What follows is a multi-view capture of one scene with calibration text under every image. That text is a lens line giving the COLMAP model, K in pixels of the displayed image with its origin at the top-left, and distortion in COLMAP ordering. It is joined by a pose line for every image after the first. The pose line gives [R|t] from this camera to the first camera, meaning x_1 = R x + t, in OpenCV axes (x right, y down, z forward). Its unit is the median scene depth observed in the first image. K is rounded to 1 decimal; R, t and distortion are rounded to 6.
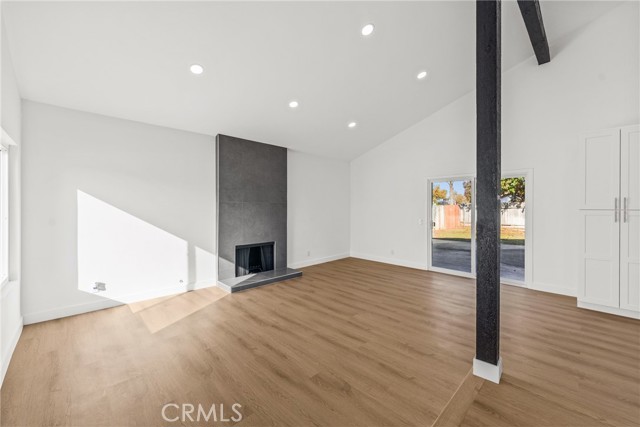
lens RADIAL K [[258.8, 0, 319.1], [0, 258.8, 206.9], [0, 0, 1]] dist [0.001053, 0.000274]
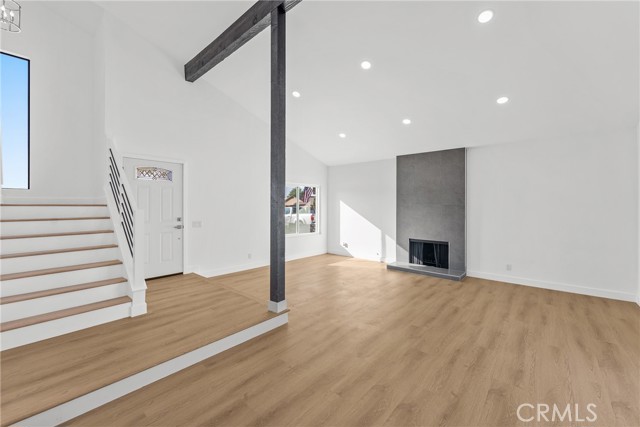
lens RADIAL K [[258.8, 0, 319.1], [0, 258.8, 206.9], [0, 0, 1]] dist [0.001053, 0.000274]
pose [[0.073028, -0.002090, -0.997328, 0.949415], [-0.005248, 0.999983, -0.002480, -0.001731], [0.997316, 0.005415, 0.073016, 0.468476]]
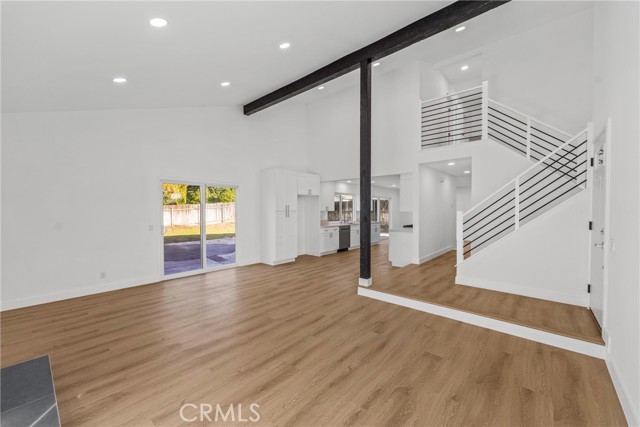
lens RADIAL K [[253.4, 0, 320.0], [0, 253.4, 213.5], [0, 0, 1]] dist [0.000310, -0.000002]
pose [[-0.077086, -0.015372, 0.996906, -0.604275], [0.002688, 0.999874, 0.015625, -0.000443], [-0.997021, 0.003884, -0.077035, 0.636701]]
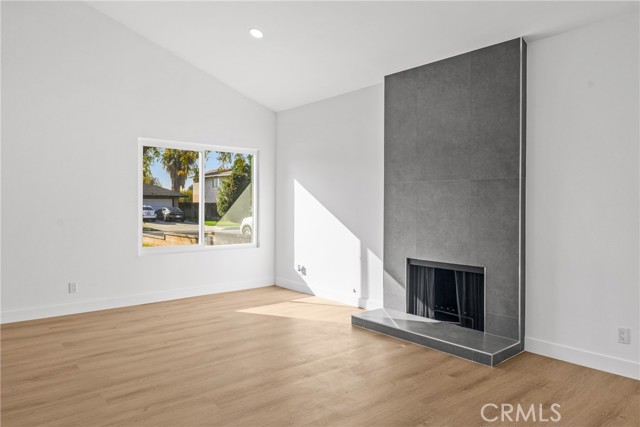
lens RADIAL K [[429.2, 0, 319.7], [0, 429.2, 205.8], [0, 0, 1]] dist [0.001547, 0.001084]
pose [[-0.066138, -0.004039, -0.997802, 0.654672], [-0.007262, 0.999967, -0.003566, 0.039230], [0.997784, 0.007011, -0.066165, 0.887983]]
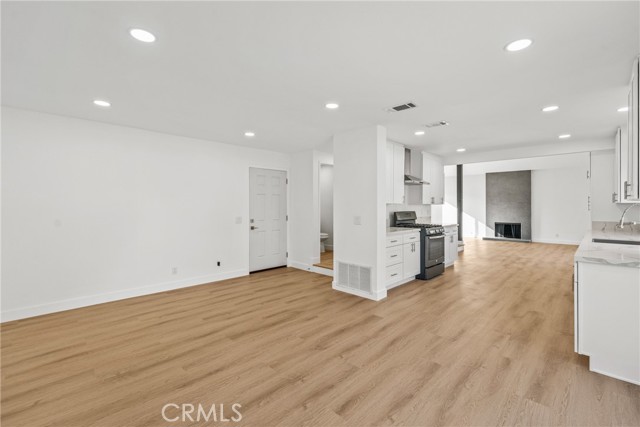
lens RADIAL K [[276.3, 0, 319.5], [0, 276.3, 206.0], [0, 0, 1]] dist [-0.000932, -0.000084]
pose [[0.011920, -0.005965, -0.999911, 2.035054], [-0.001794, 0.999980, -0.005987, 0.030903], [0.999927, 0.001865, 0.011909, -0.518229]]
